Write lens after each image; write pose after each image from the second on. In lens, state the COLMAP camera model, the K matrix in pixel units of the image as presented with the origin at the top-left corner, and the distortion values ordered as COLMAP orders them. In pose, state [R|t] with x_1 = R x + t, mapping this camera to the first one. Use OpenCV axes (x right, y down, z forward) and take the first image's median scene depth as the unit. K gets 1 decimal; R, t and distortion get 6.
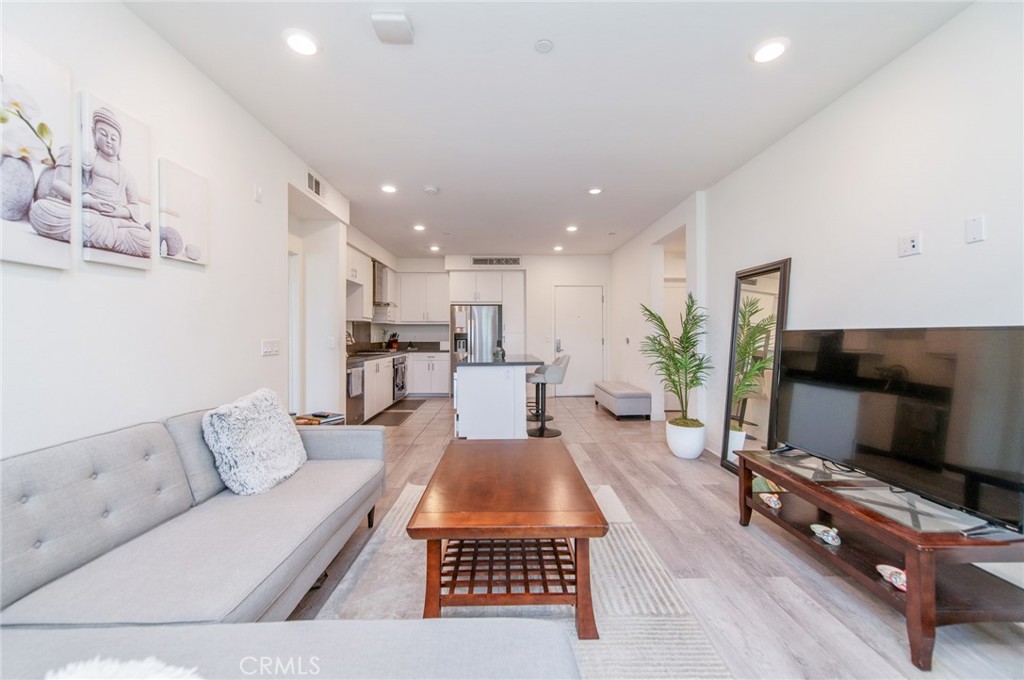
lens RADIAL K [[399.0, 0, 512.8], [0, 399.0, 331.9], [0, 0, 1]] dist [0.015891, -0.004892]
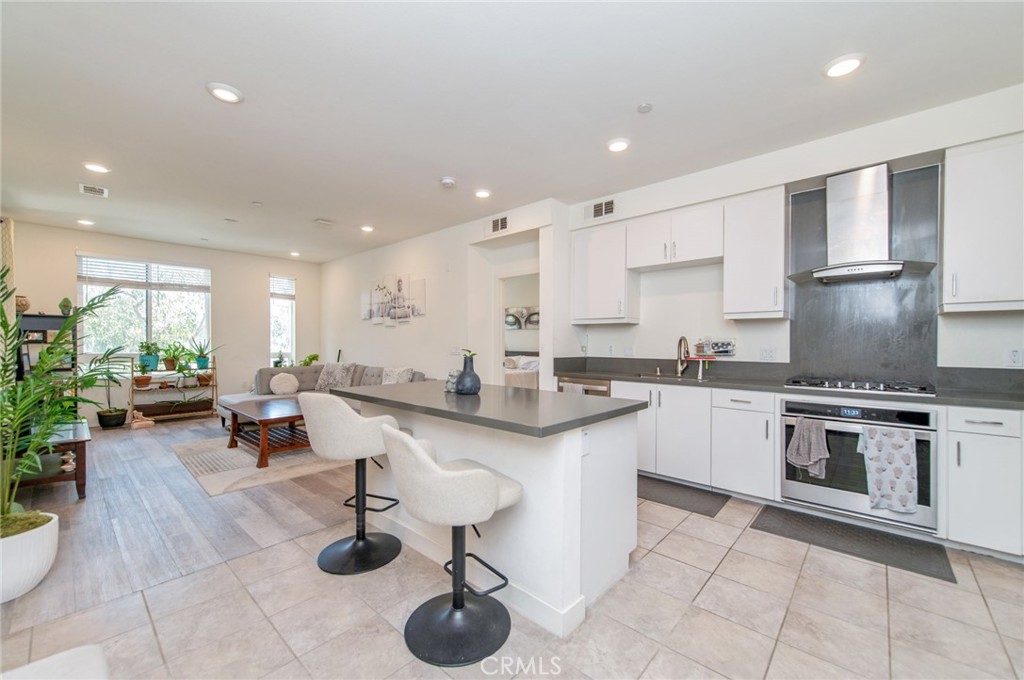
lens RADIAL K [[399.0, 0, 516.4], [0, 399.0, 347.8], [0, 0, 1]] dist [0.015891, -0.004892]
pose [[-0.683875, 0.008262, -0.729552, 0.388432], [0.002081, 0.999954, 0.009373, 0.010096], [0.729596, 0.004892, -0.683861, 1.943123]]
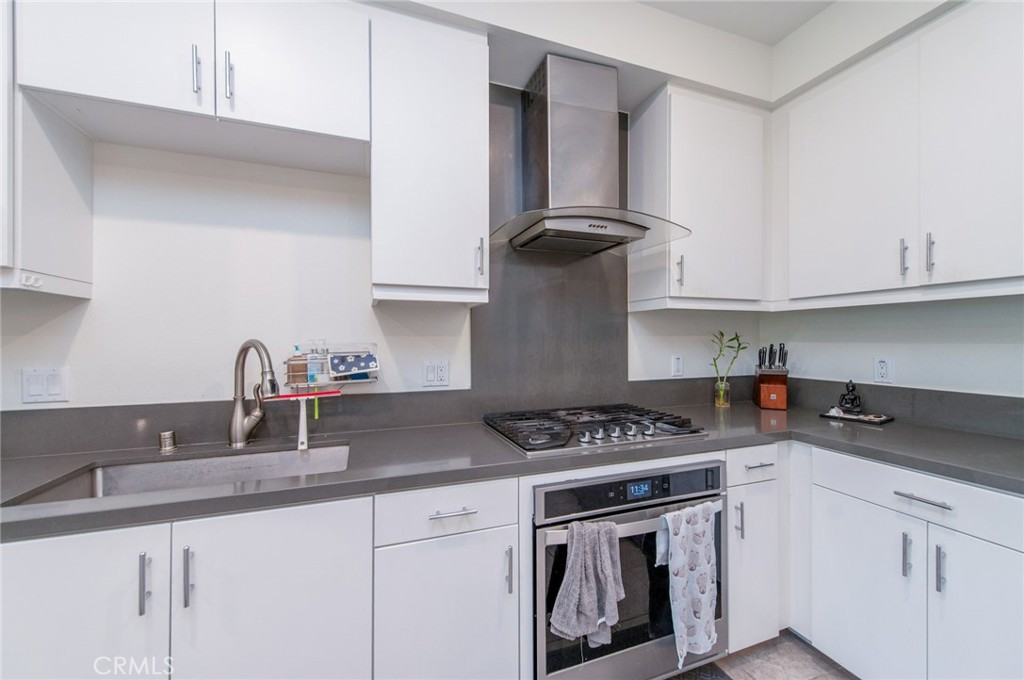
lens RADIAL K [[399.0, 0, 514.7], [0, 399.0, 340.8], [0, 0, 1]] dist [0.015891, -0.004892]
pose [[0.320540, 0.001301, -0.947234, -0.221198], [0.007880, 0.999961, 0.004040, -0.006886], [0.947202, -0.008759, 0.320517, 1.663712]]
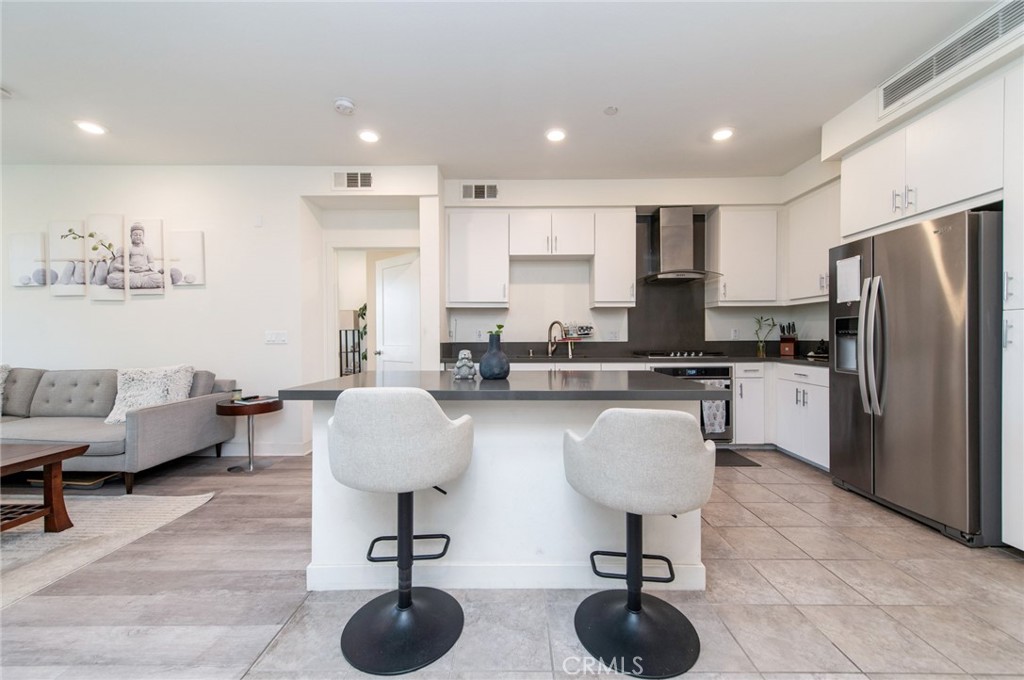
lens RADIAL K [[399.0, 0, 512.8], [0, 399.0, 339.6], [0, 0, 1]] dist [0.015891, -0.004892]
pose [[-0.034706, 0.008127, -0.999365, 0.513772], [0.009913, 0.999921, 0.007787, 0.035249], [0.999348, -0.009637, -0.034783, 1.464576]]
